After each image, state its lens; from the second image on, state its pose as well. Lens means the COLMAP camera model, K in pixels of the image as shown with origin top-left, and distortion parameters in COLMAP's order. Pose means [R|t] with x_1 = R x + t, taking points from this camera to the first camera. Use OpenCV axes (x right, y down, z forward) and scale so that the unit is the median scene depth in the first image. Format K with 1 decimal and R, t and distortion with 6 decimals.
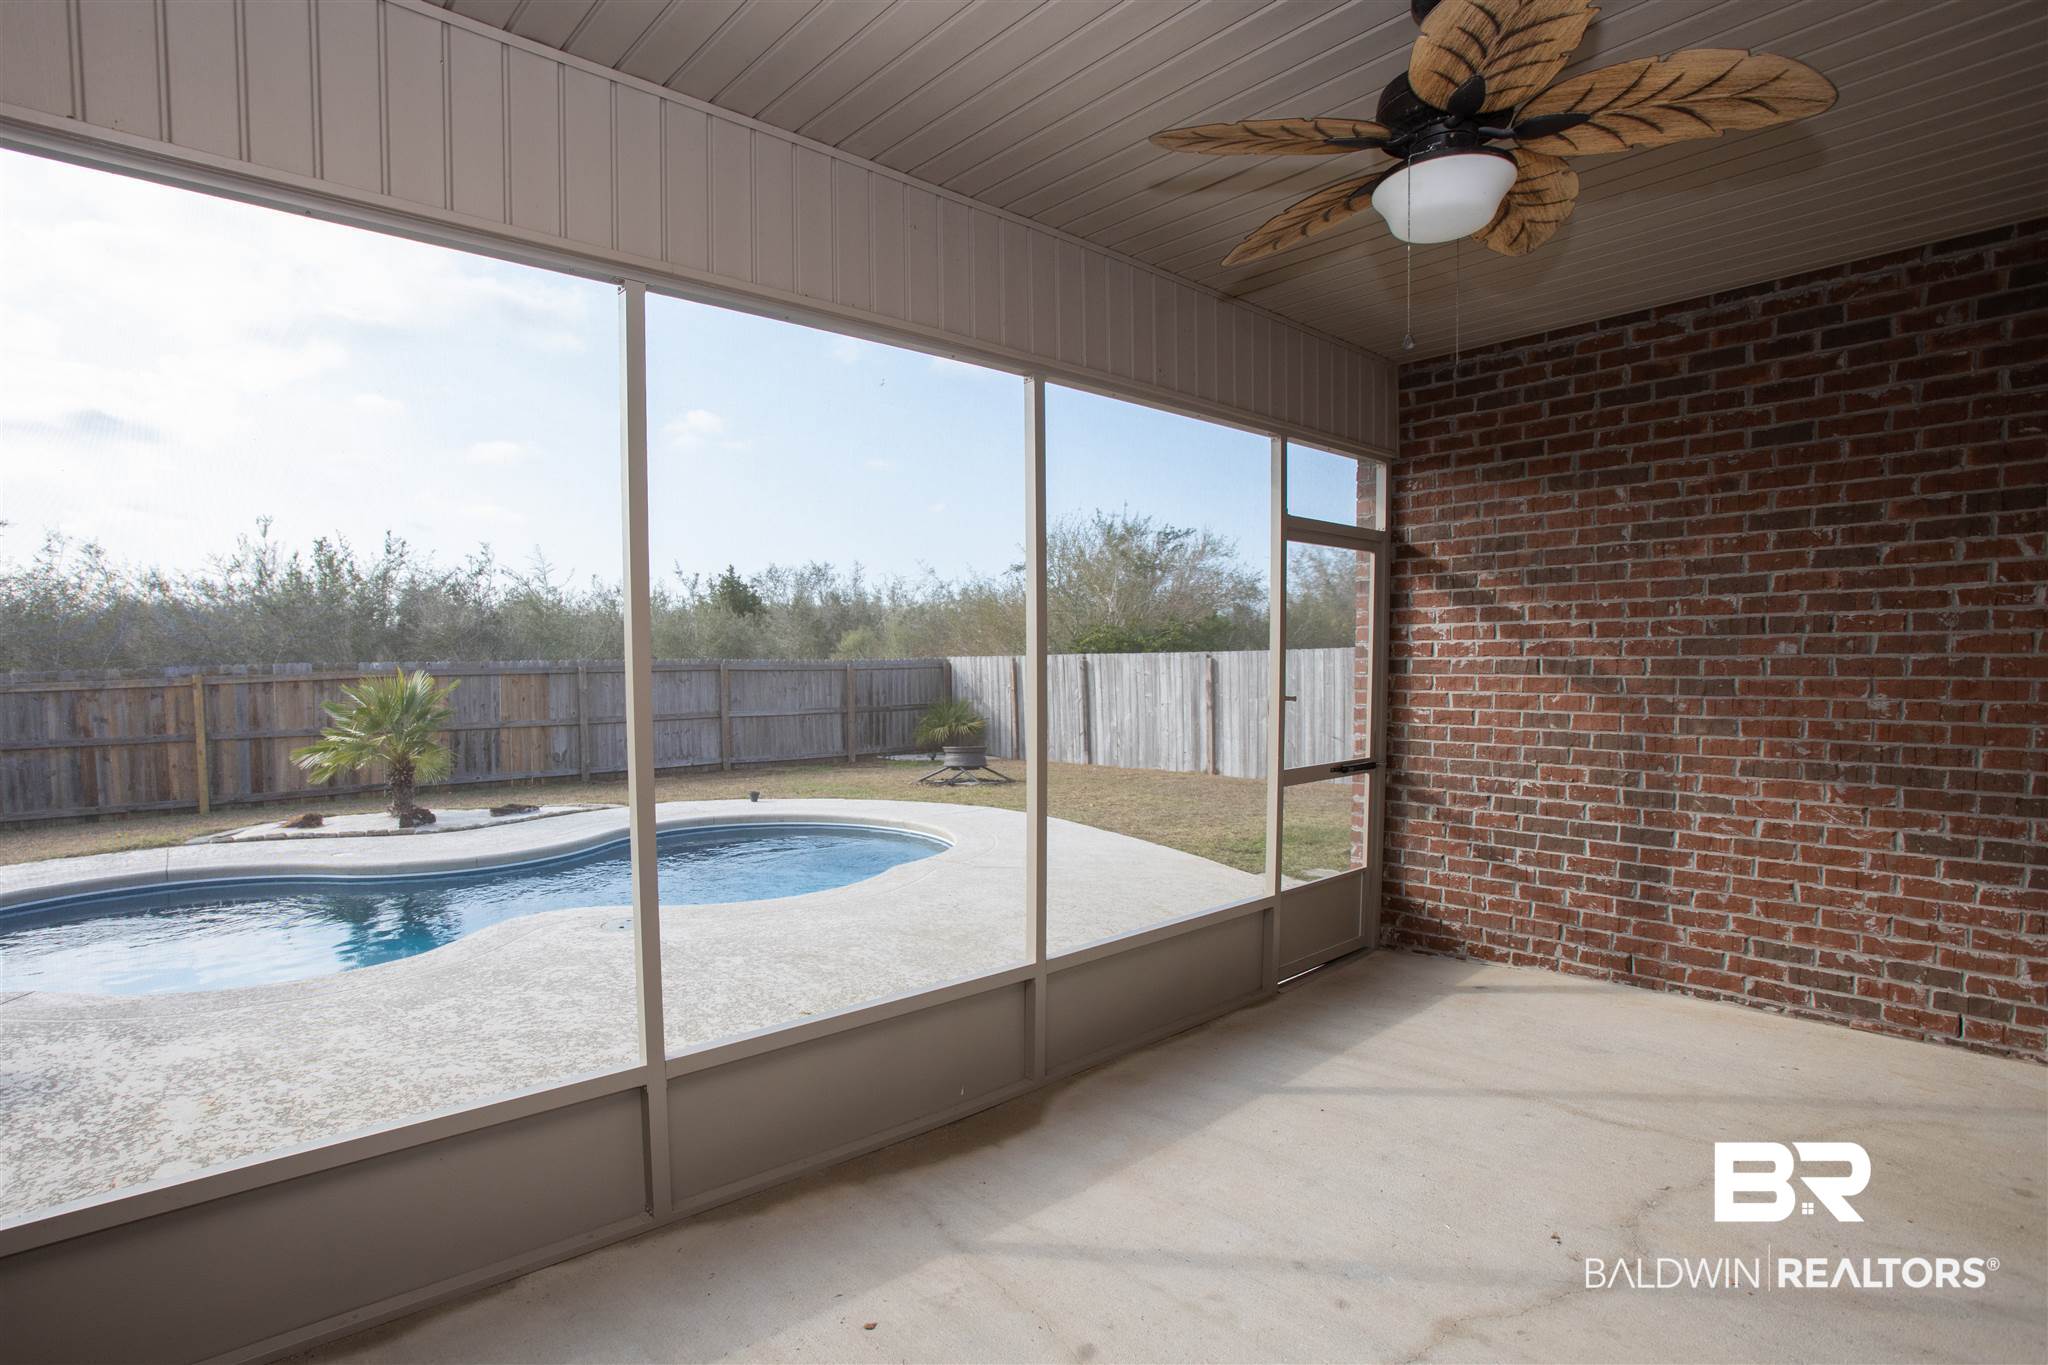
lens RADIAL K [[1019.1, 0, 1015.3], [0, 1019.1, 665.4], [0, 0, 1]] dist [-0.087543, 0.037527]
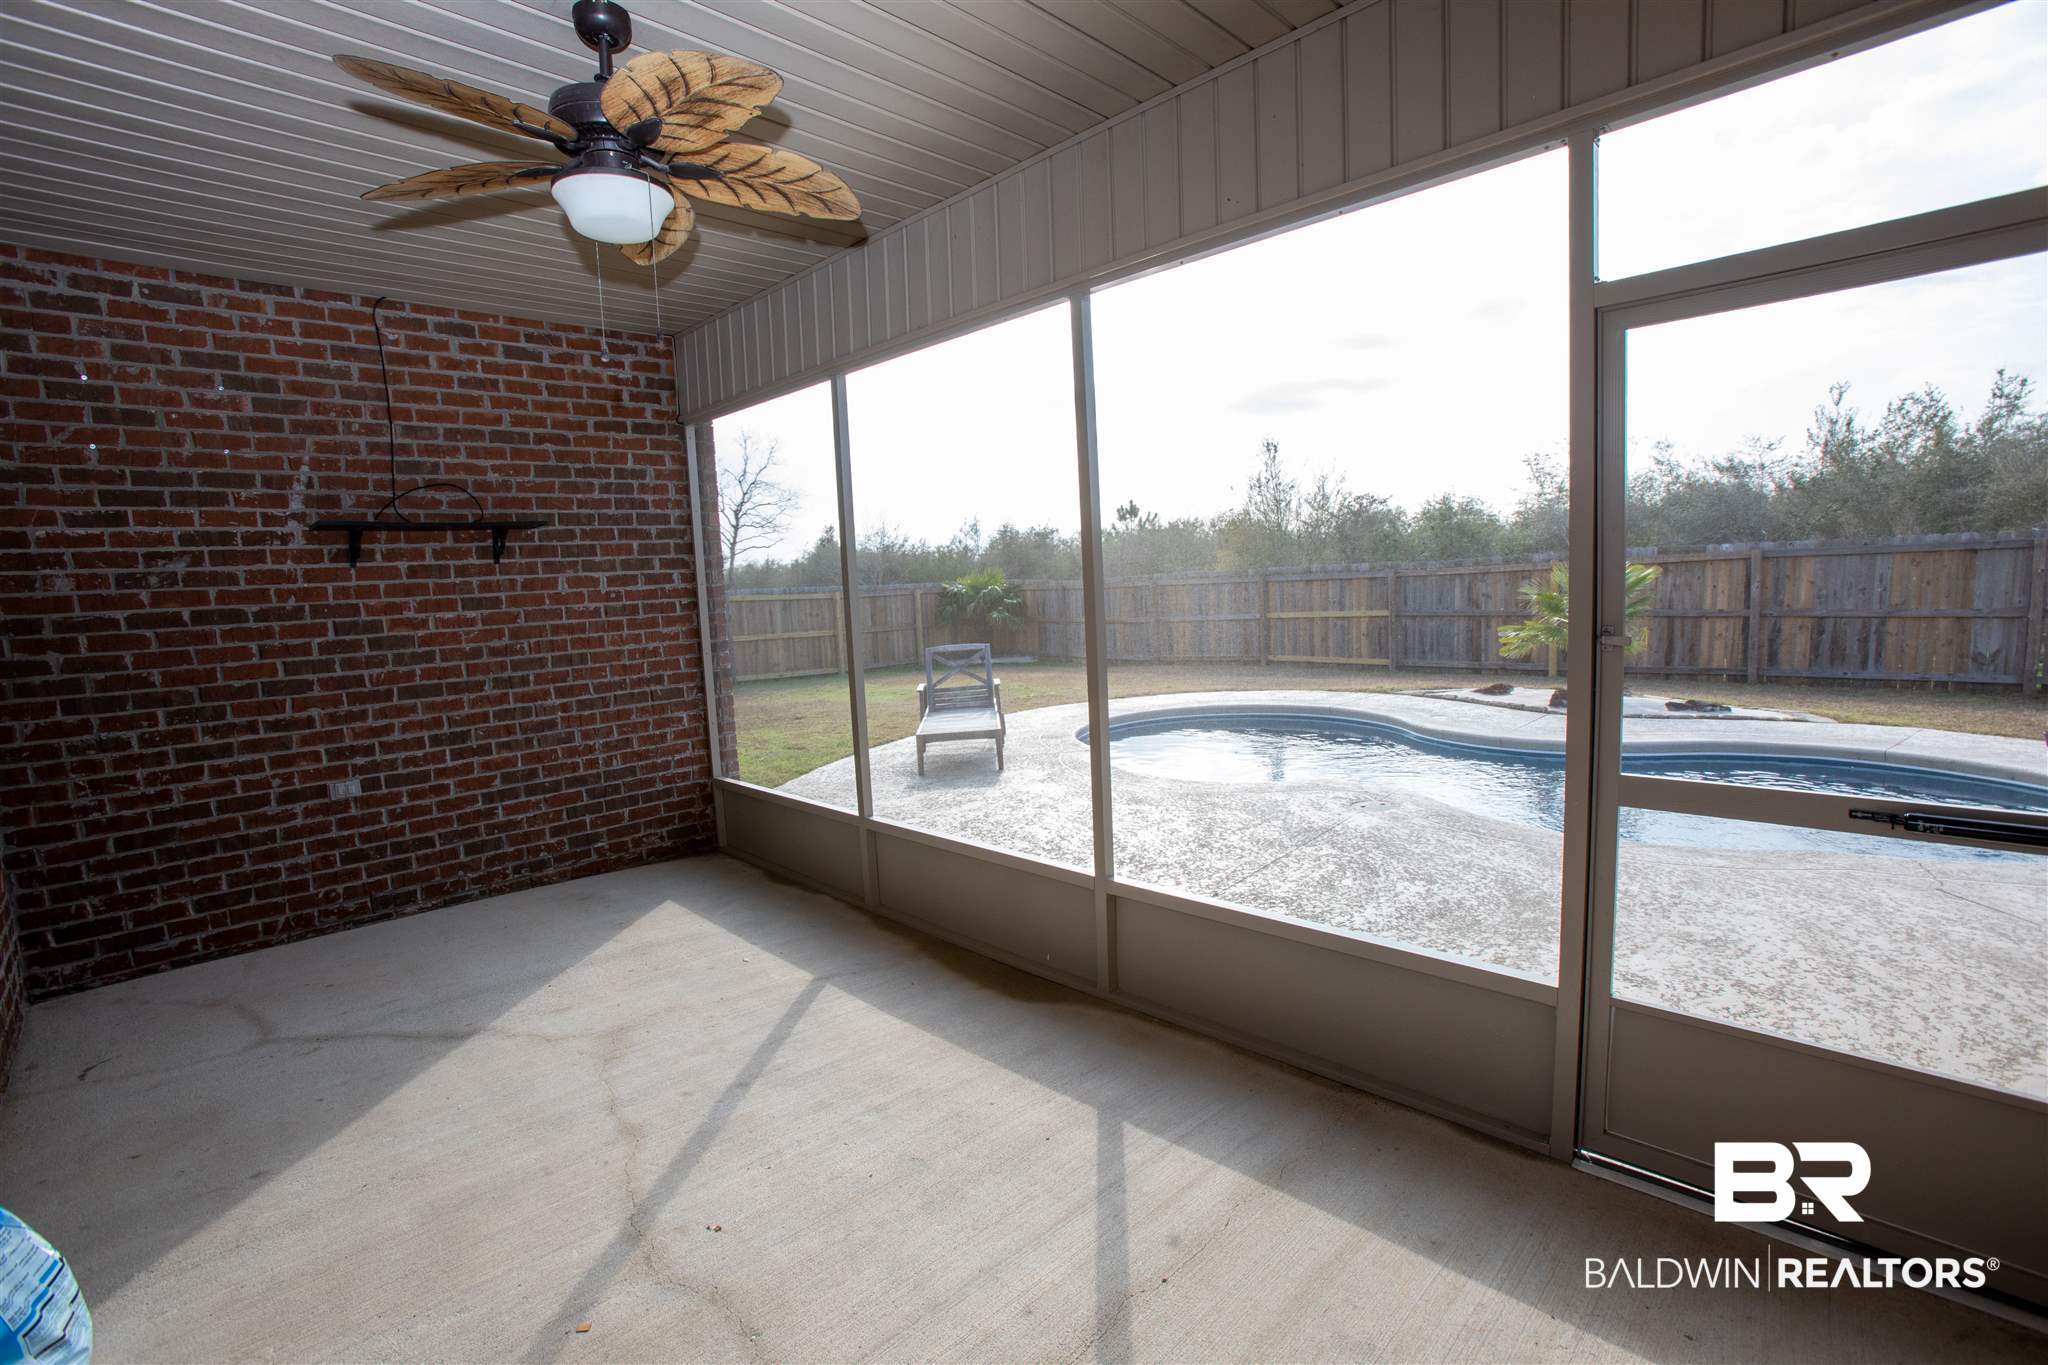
lens RADIAL K [[1019.1, 0, 1015.3], [0, 1019.1, 665.4], [0, 0, 1]] dist [-0.087543, 0.037527]
pose [[0.019311, 0.098343, -0.994965, 0.594362], [0.040115, 0.994273, 0.099053, -0.014689], [0.999008, -0.041826, 0.015256, 0.530293]]
